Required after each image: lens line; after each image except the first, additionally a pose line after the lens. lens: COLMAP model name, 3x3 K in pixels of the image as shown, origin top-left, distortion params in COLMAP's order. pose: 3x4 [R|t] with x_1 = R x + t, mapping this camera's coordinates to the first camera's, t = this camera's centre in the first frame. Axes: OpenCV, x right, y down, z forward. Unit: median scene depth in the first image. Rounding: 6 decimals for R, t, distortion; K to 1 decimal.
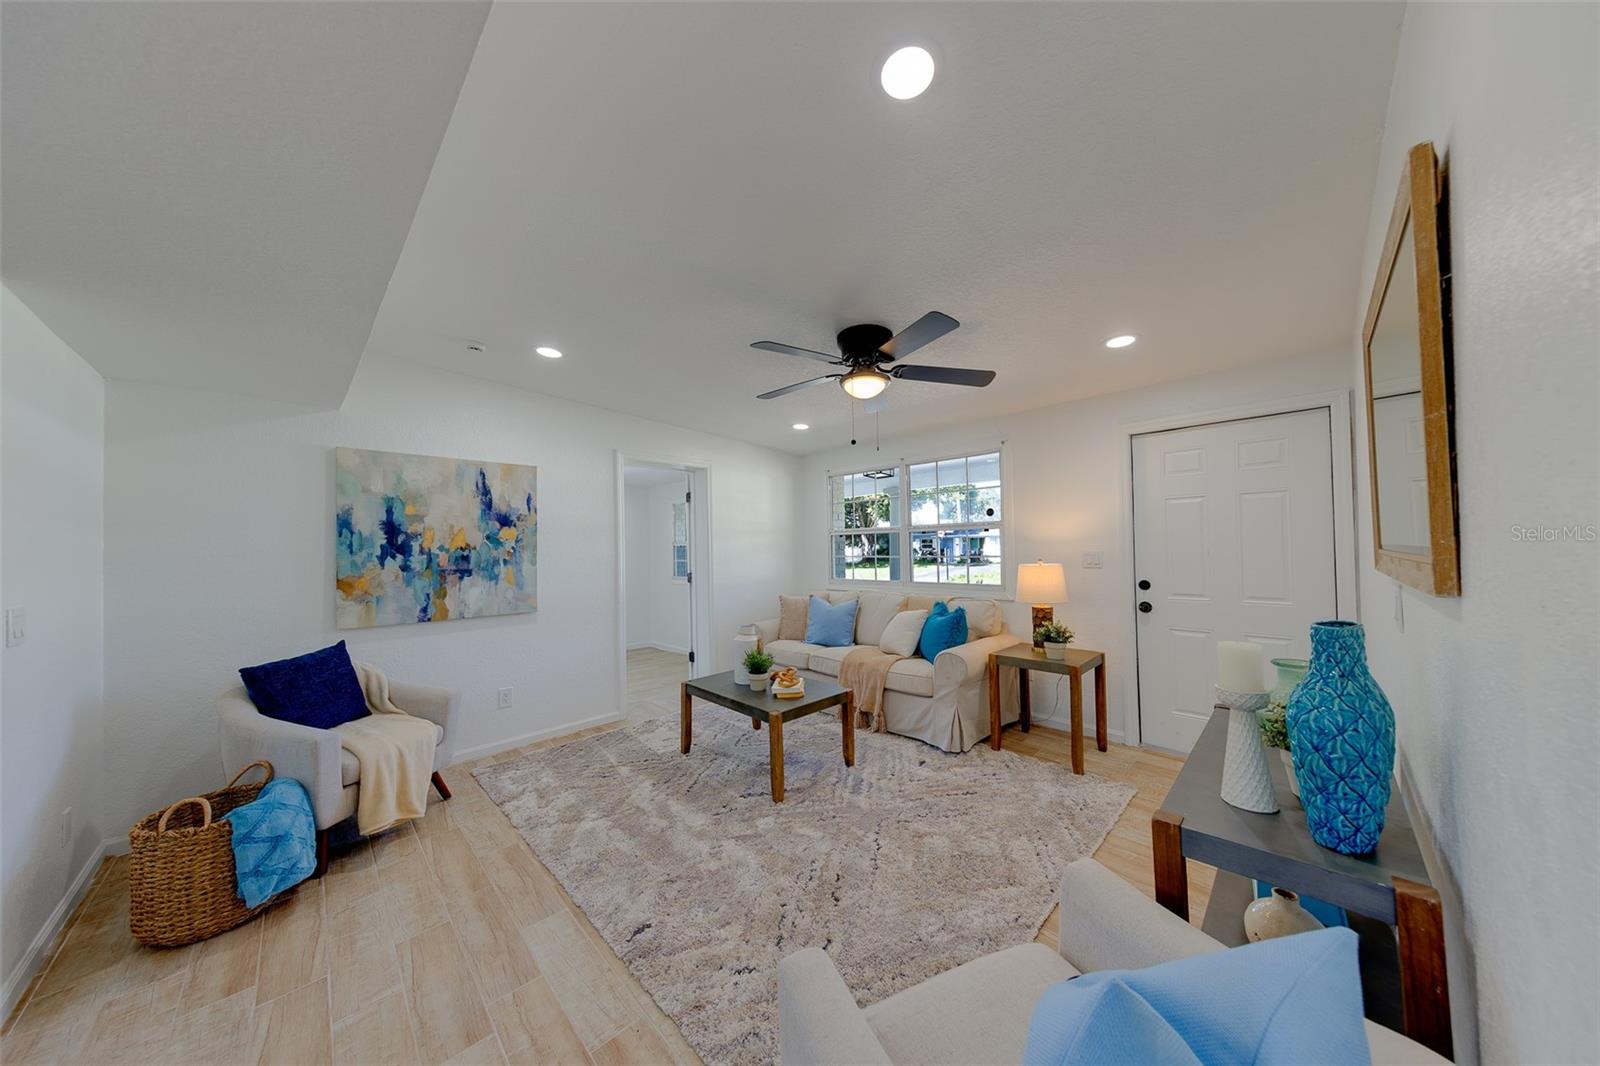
lens RADIAL K [[498.4, 0, 803.7], [0, 498.4, 533.8], [0, 0, 1]] dist [0.004728, -0.000164]
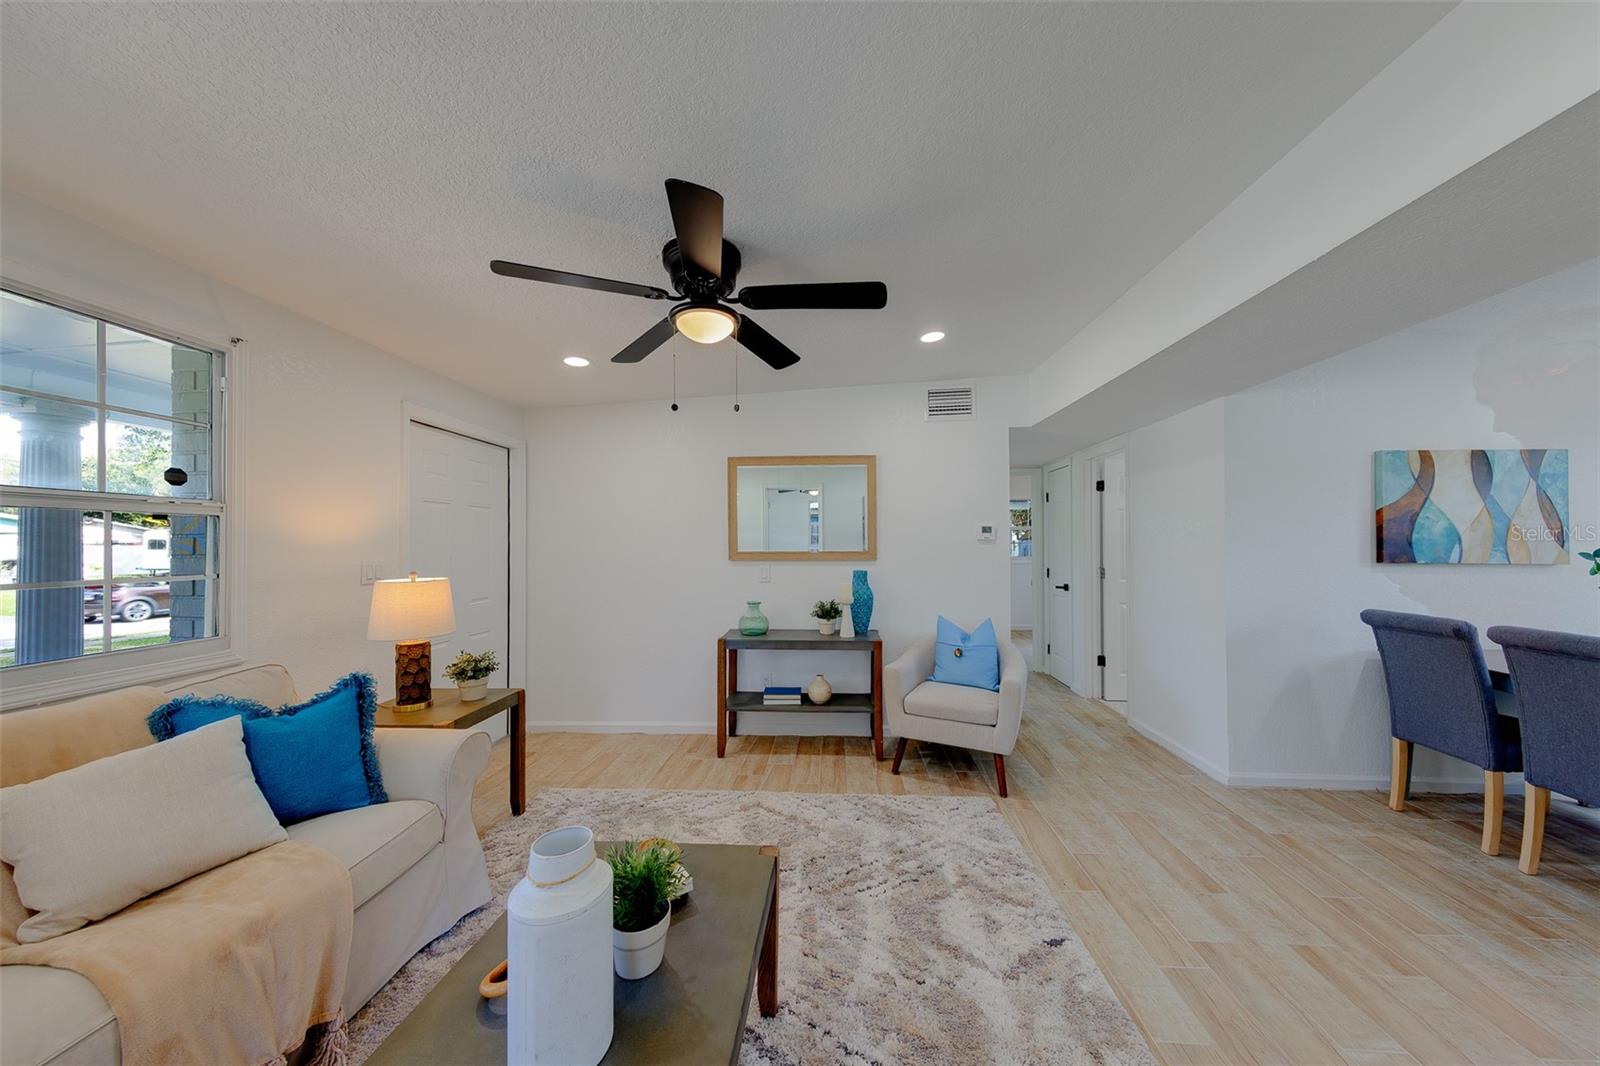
lens RADIAL K [[518.4, 0, 800.0], [0, 518.4, 533.0], [0, 0, 1]] dist [0.007853, -0.000003]
pose [[-0.661791, 0.032364, 0.748990, -0.415207], [-0.003719, 0.998914, -0.046449, 0.025958], [-0.749679, -0.033525, -0.660952, 1.101546]]
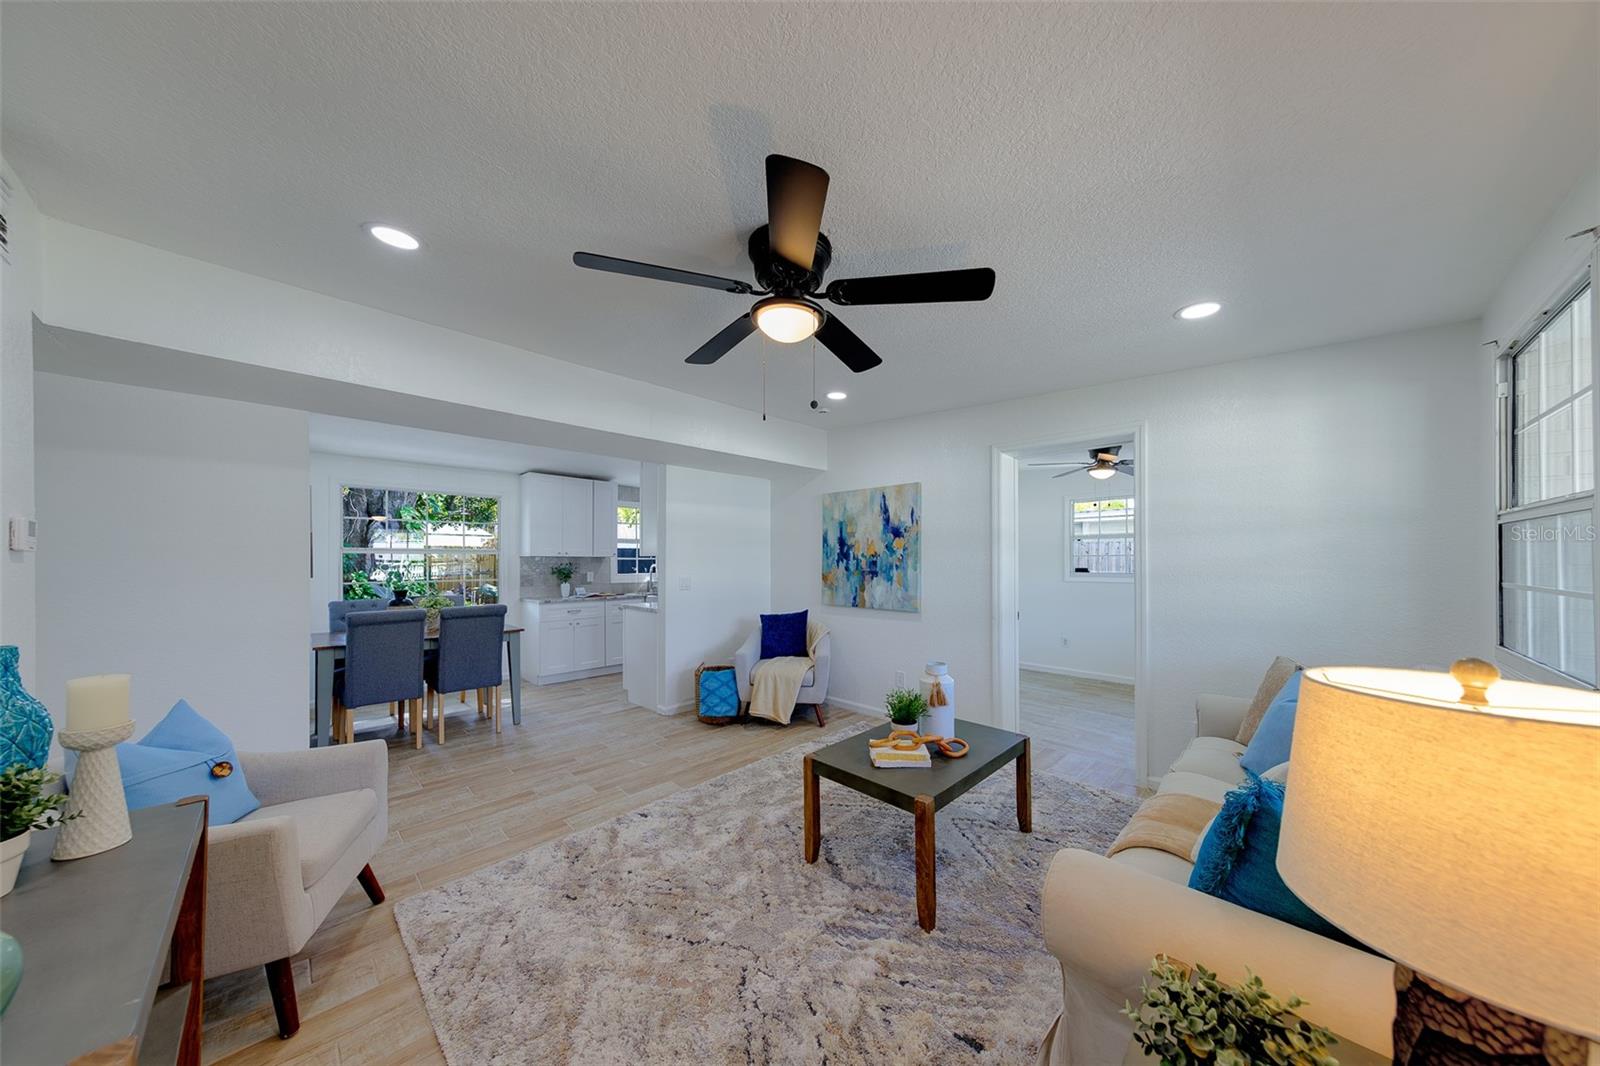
lens RADIAL K [[510.4, 0, 817.7], [0, 510.4, 546.1], [0, 0, 1]] dist [0.004891, -0.000247]
pose [[0.024566, -0.005510, -0.999683, 0.653979], [0.034352, 0.999399, -0.004664, 0.005567], [0.999108, -0.034227, 0.024740, 0.806891]]
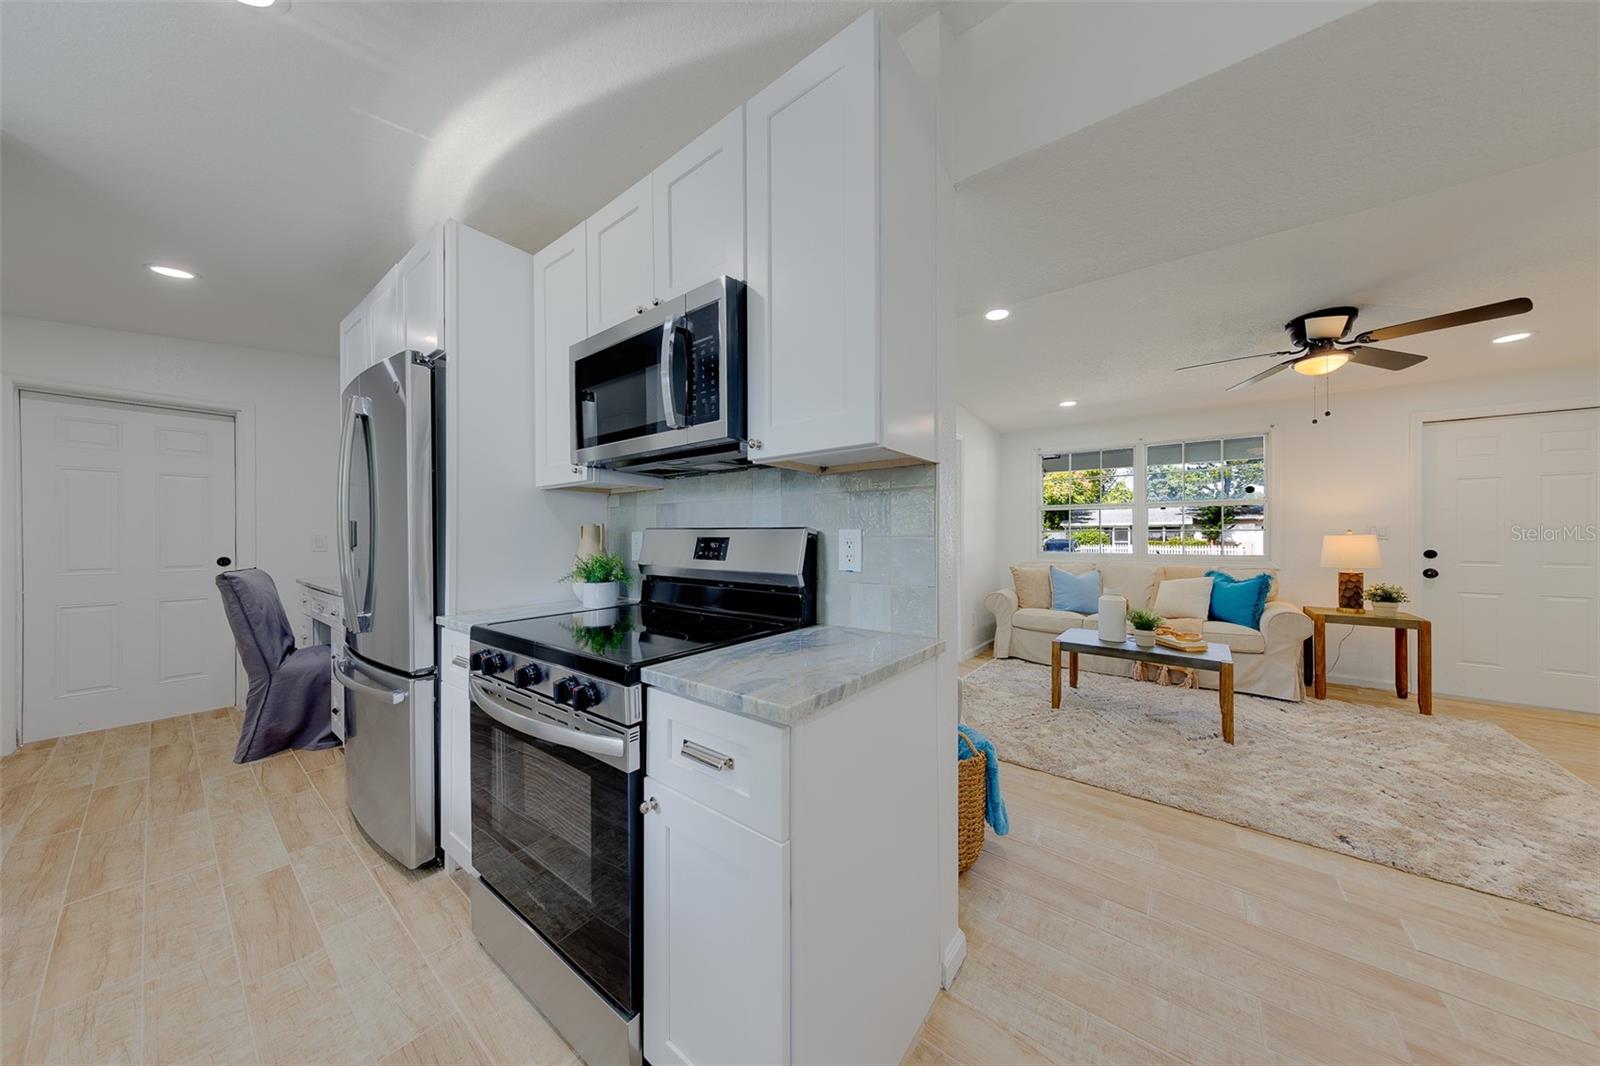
lens RADIAL K [[498.4, 0, 803.7], [0, 498.4, 533.8], [0, 0, 1]] dist [0.004728, -0.000164]
pose [[0.993160, 0.017231, 0.115480, -0.881119], [-0.019663, 0.999607, 0.019956, 0.061445], [-0.115091, -0.022090, 0.993109, 0.025753]]
